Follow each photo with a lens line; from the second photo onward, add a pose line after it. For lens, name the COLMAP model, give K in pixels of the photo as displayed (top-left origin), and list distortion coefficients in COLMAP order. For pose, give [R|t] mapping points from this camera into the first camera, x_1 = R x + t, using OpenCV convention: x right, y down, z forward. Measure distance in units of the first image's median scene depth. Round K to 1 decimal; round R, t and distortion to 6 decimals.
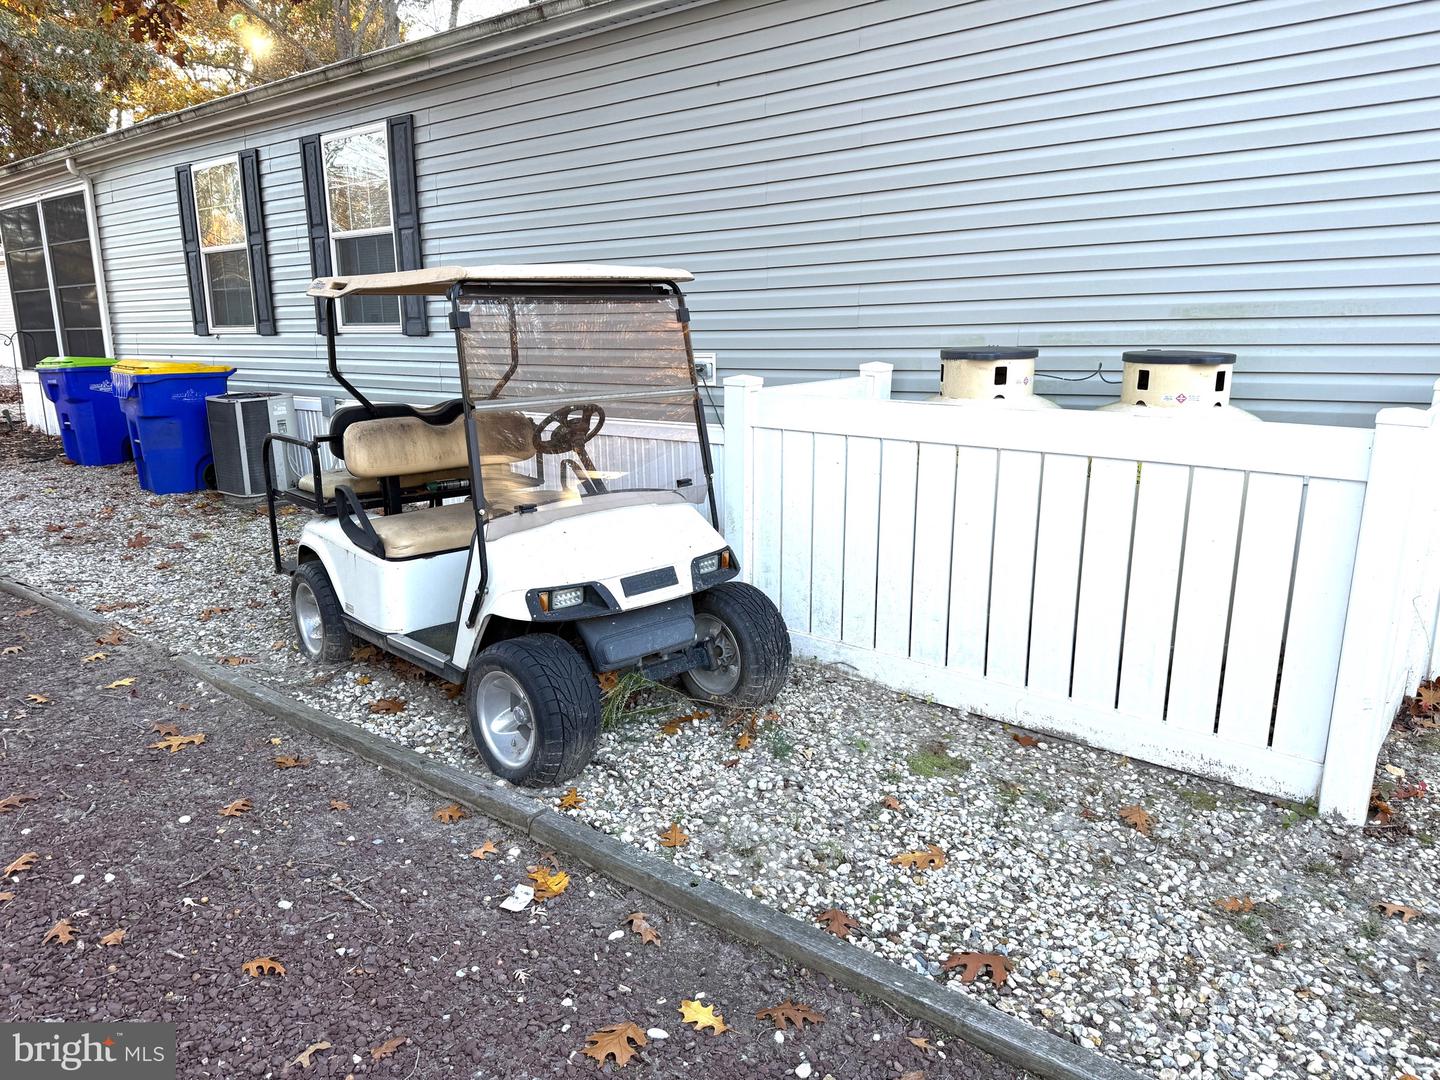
lens RADIAL K [[996.9, 0, 755.1], [0, 996.9, 544.6], [0, 0, 1]] dist [0.000800, -0.039486]
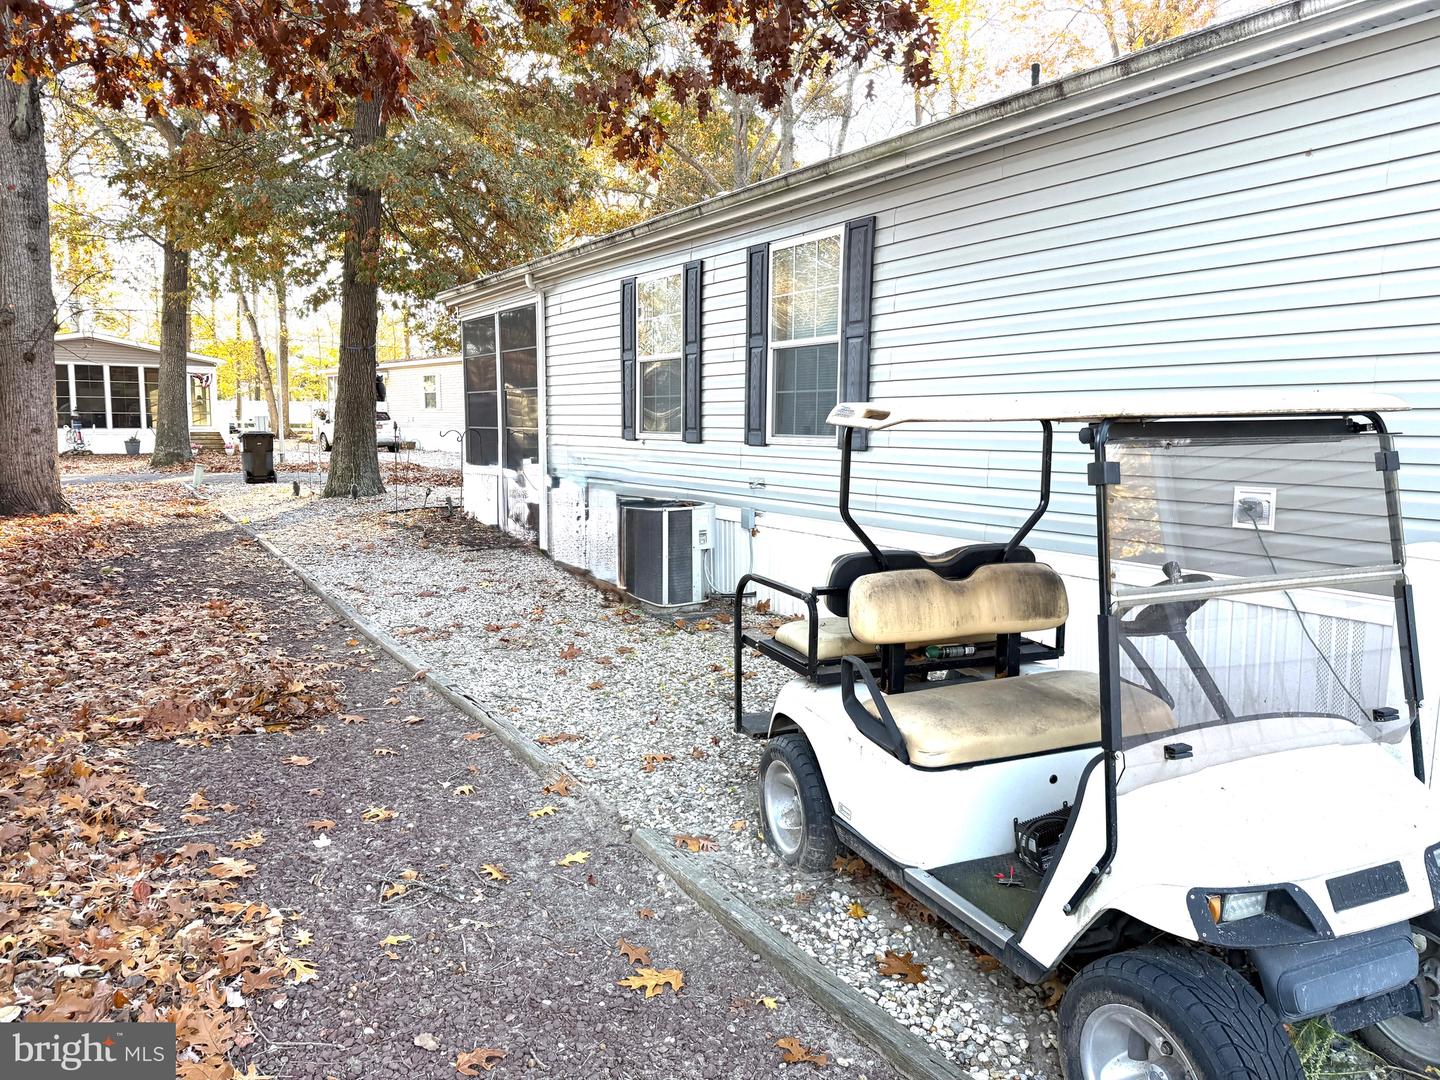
lens RADIAL K [[996.9, 0, 729.0], [0, 996.9, 548.1], [0, 0, 1]] dist [0.000800, -0.039486]
pose [[0.934415, 0.059223, -0.351229, -0.209064], [-0.091780, 0.992816, -0.076769, -0.068612], [0.344159, 0.103970, 0.933137, 0.192605]]
